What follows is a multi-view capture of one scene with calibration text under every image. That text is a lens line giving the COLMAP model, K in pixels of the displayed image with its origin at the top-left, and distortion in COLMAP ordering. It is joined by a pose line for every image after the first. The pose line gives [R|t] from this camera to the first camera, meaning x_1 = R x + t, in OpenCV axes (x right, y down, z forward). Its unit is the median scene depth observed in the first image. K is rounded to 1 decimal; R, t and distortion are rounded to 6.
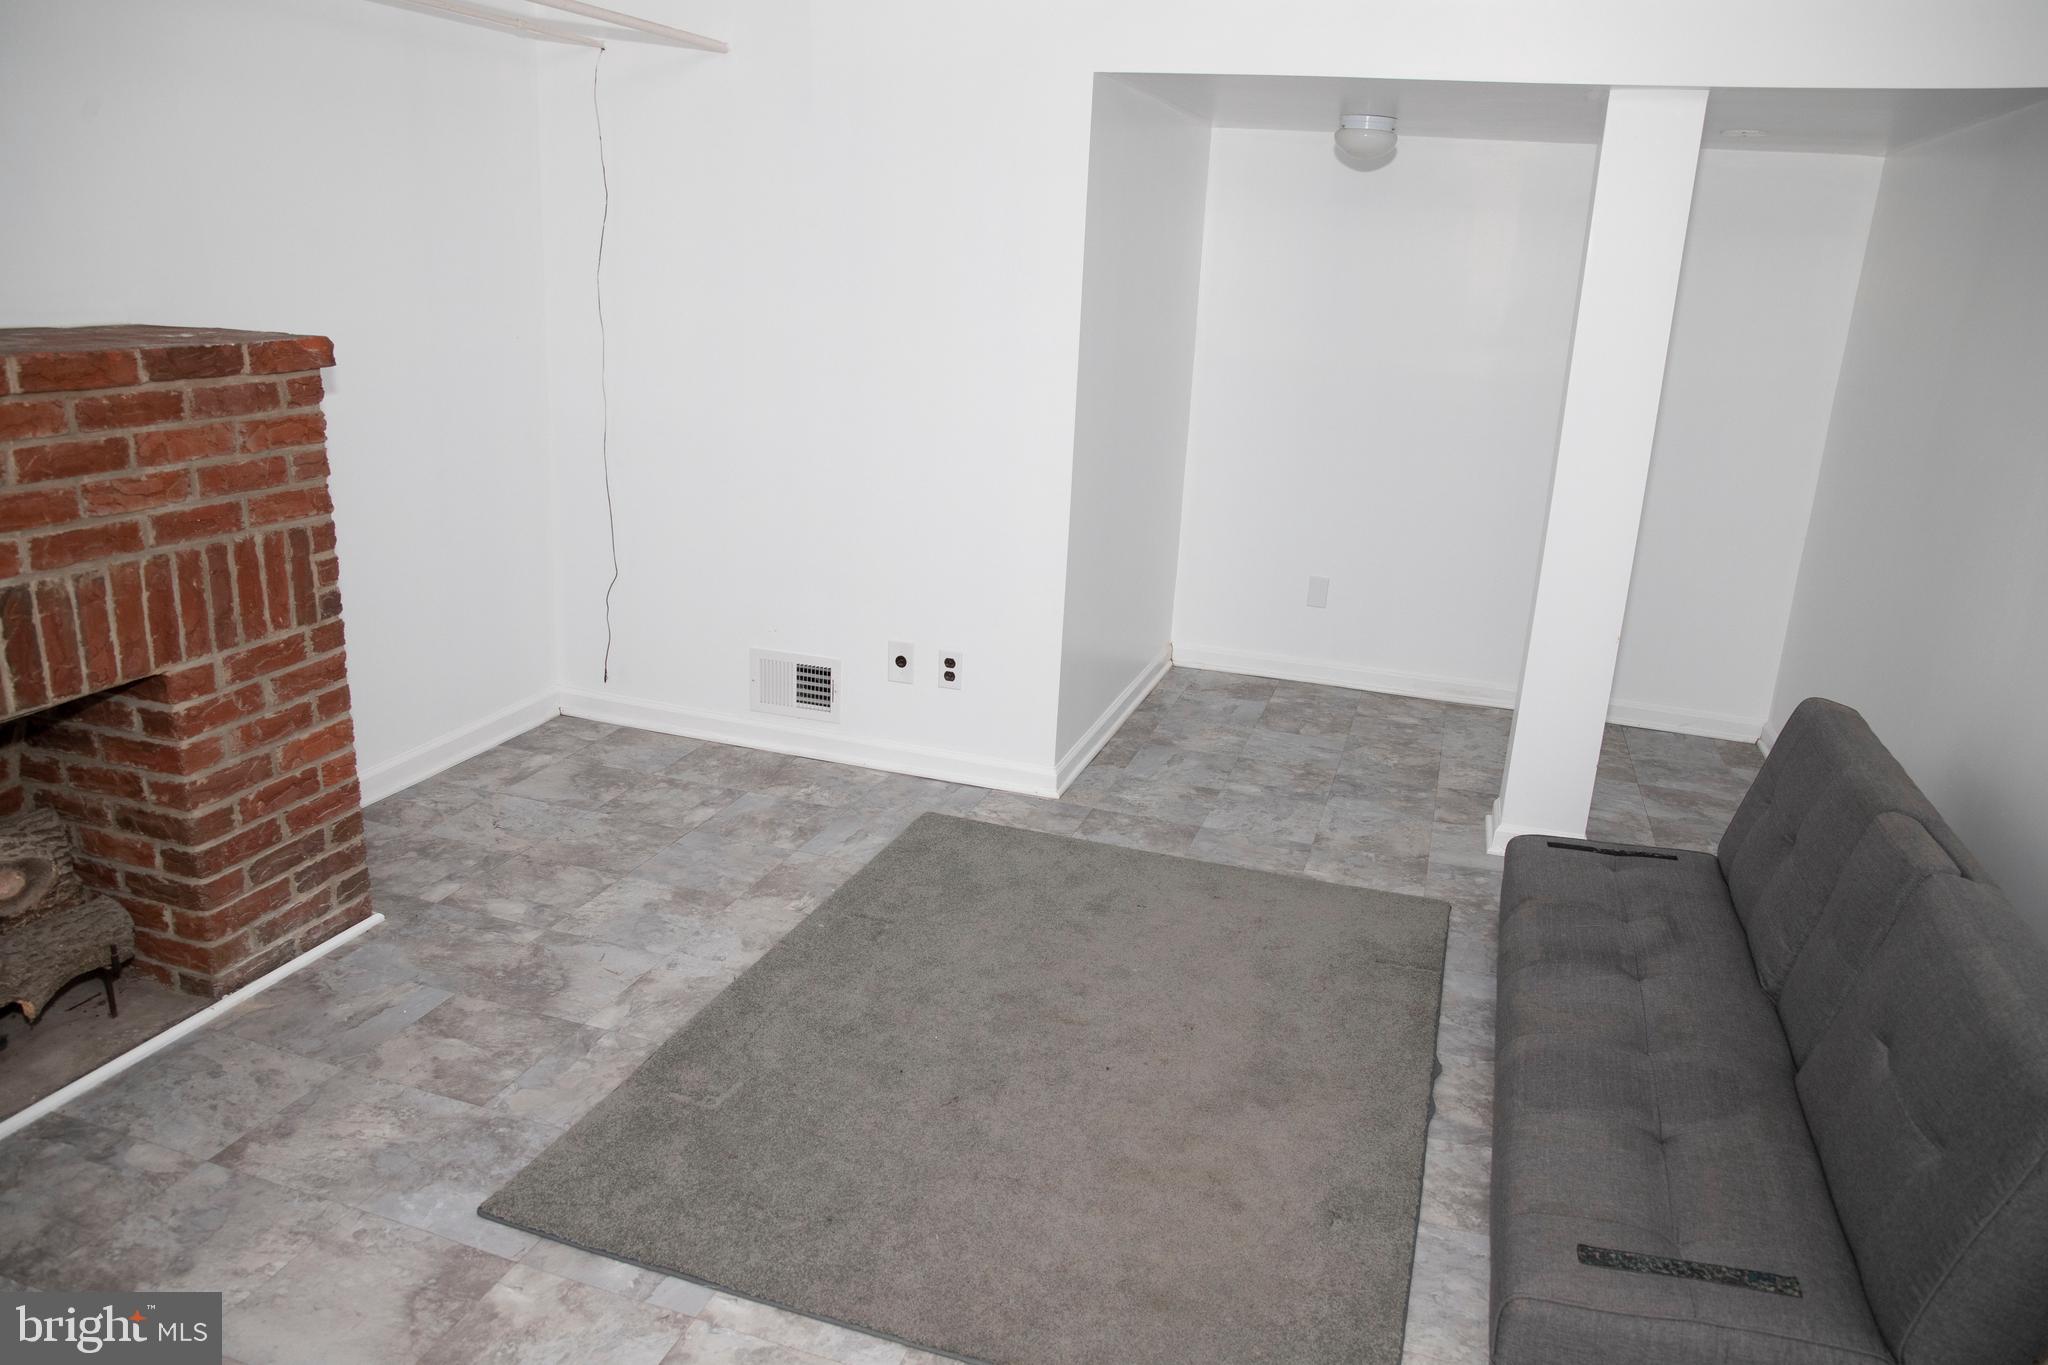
lens RADIAL K [[1398.7, 0, 1023.2], [0, 1398.7, 683.3], [0, 0, 1]] dist [-0.111978, 0.081495]
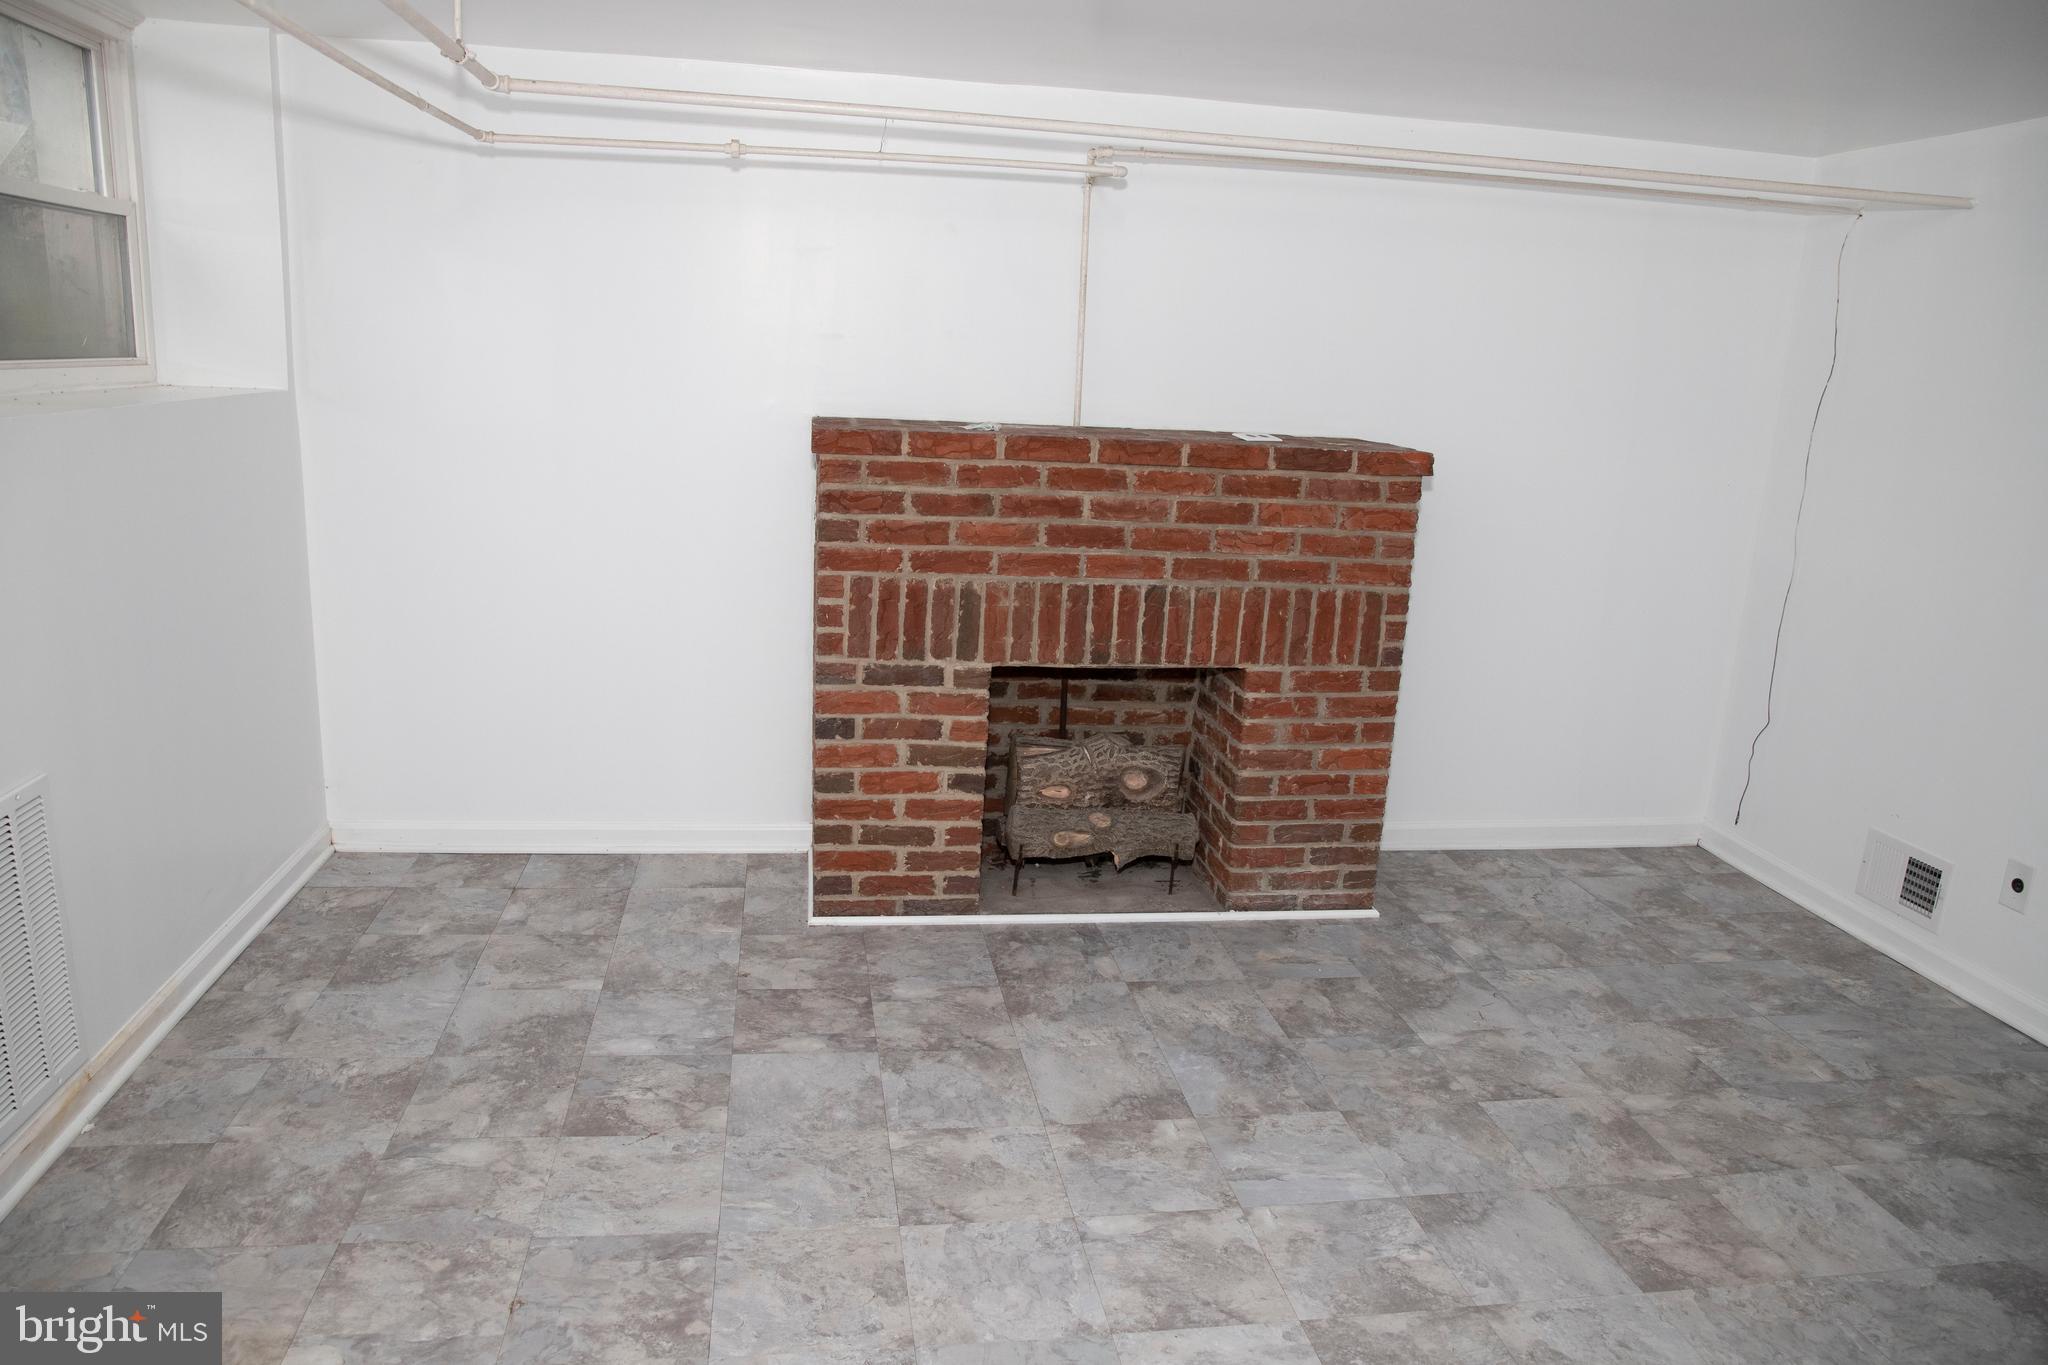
lens RADIAL K [[1398.7, 0, 1023.2], [0, 1398.7, 683.3], [0, 0, 1]] dist [-0.111978, 0.081495]
pose [[0.460360, 0.186048, -0.868018, 0.497342], [-0.287846, 0.956248, 0.052298, -0.002358], [0.839770, 0.225780, 0.493771, 0.073941]]
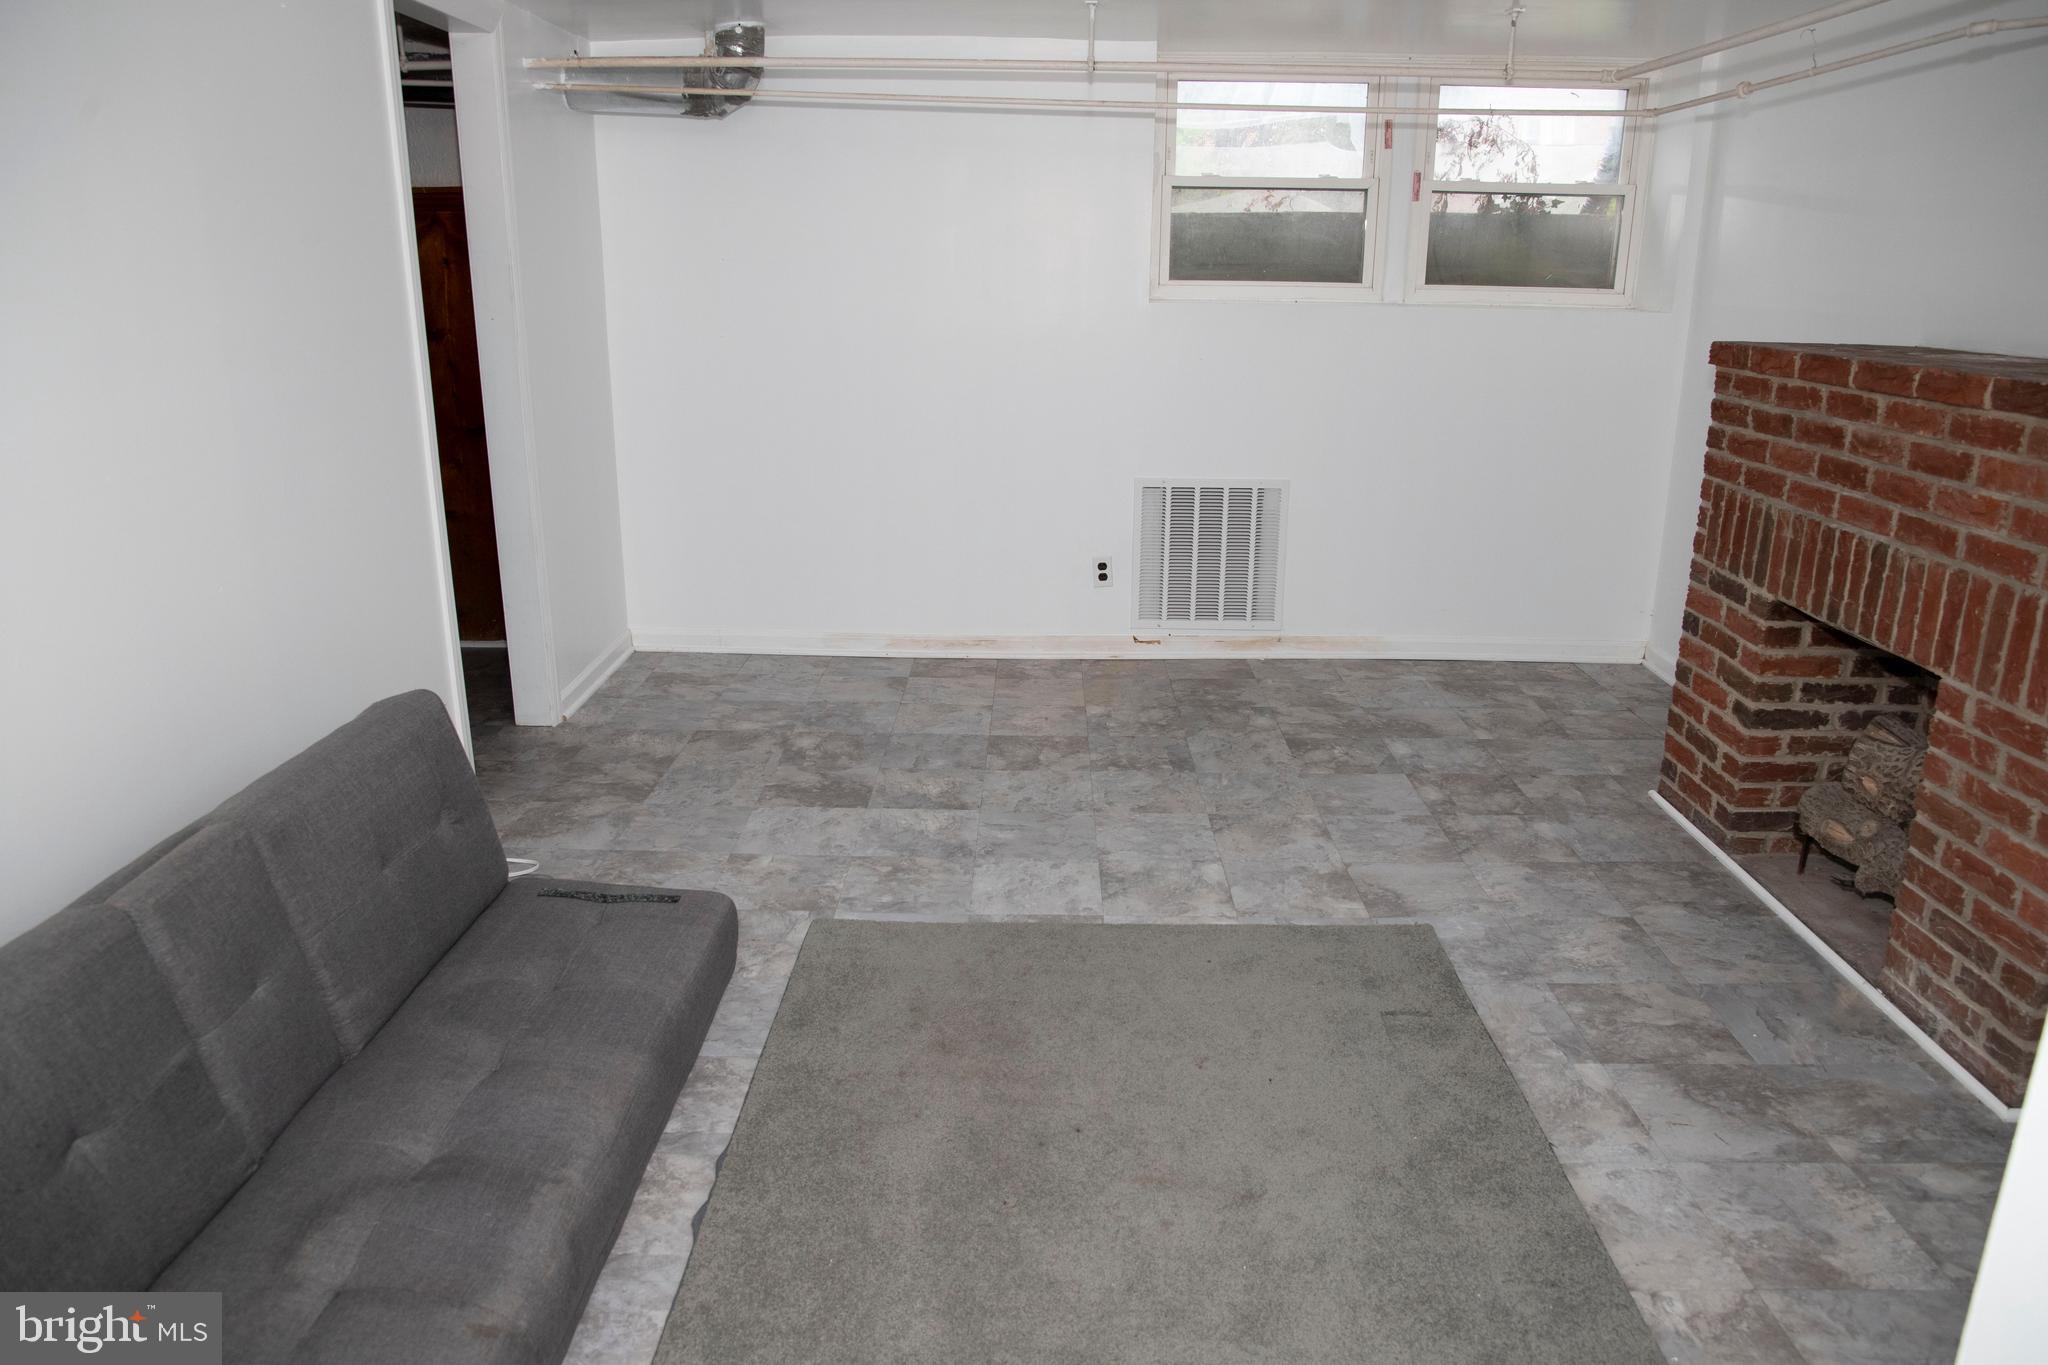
lens RADIAL K [[1398.7, 0, 1023.2], [0, 1398.7, 683.3], [0, 0, 1]] dist [-0.111978, 0.081495]
pose [[-0.952520, 0.037932, -0.302104, 0.353614], [-0.136534, 0.833646, 0.535157, -0.441088], [0.272147, 0.550995, -0.788885, 1.524268]]
